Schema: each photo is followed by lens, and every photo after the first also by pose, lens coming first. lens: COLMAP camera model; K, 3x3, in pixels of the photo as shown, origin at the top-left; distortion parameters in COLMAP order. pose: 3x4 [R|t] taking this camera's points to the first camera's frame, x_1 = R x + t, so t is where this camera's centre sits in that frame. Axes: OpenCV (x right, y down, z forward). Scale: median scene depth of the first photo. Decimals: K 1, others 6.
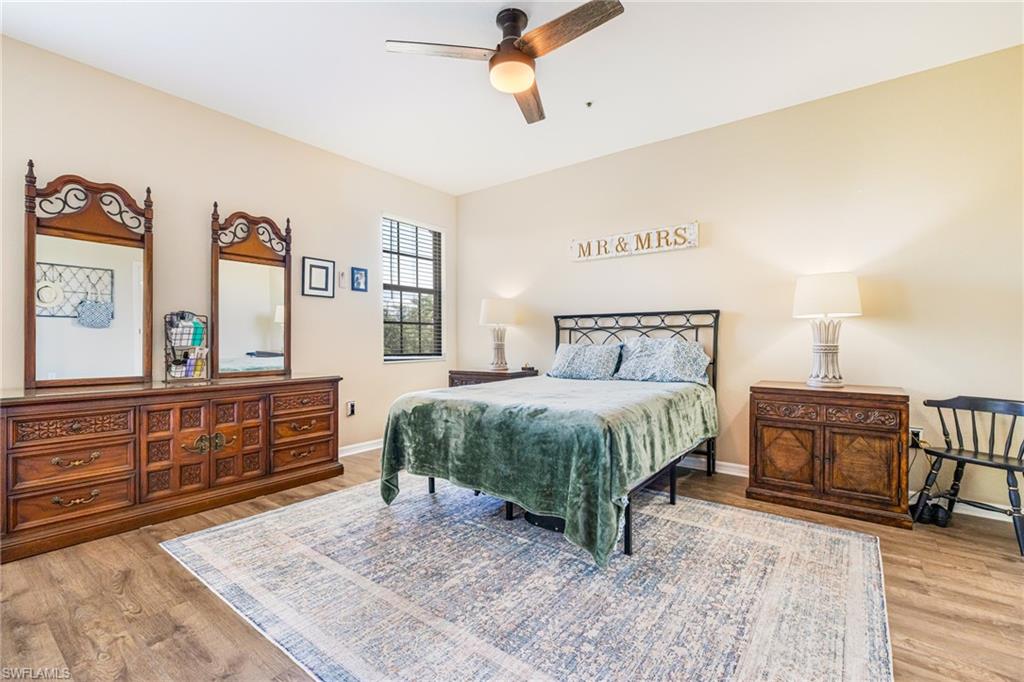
lens RADIAL K [[445.9, 0, 512.5], [0, 445.9, 342.4], [0, 0, 1]] dist [0.000377, -0.000233]
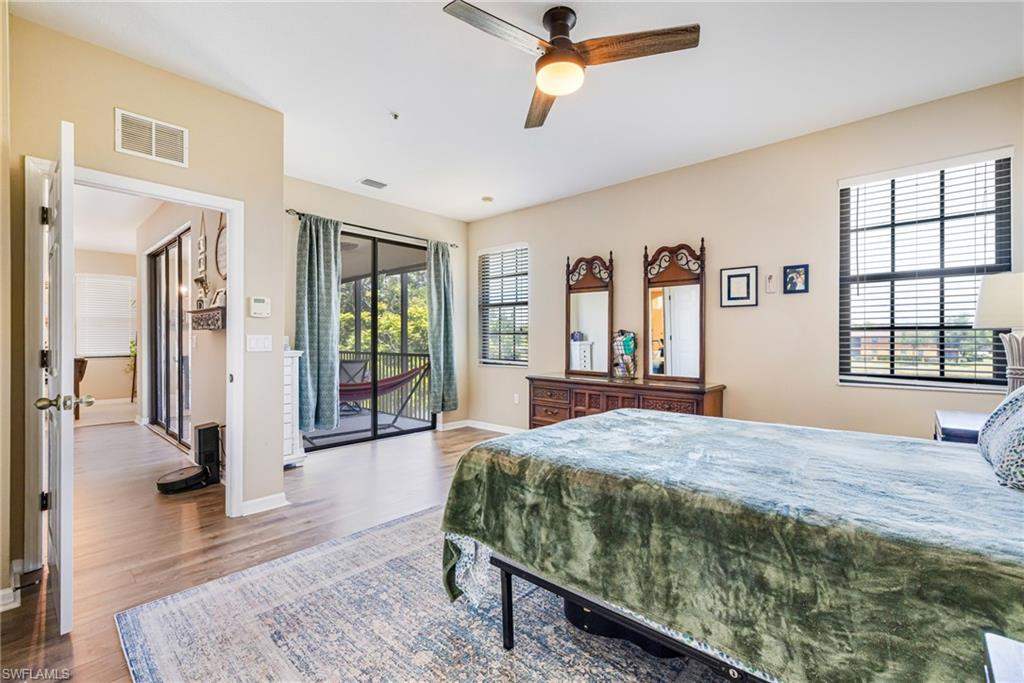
lens RADIAL K [[450.1, 0, 514.6], [0, 450.1, 336.8], [0, 0, 1]] dist [0.001338, 0.000133]
pose [[-0.084851, -0.005448, -0.996379, 0.654652], [-0.007516, 0.999960, -0.004827, -0.032874], [0.996365, 0.007080, -0.084889, 0.681944]]
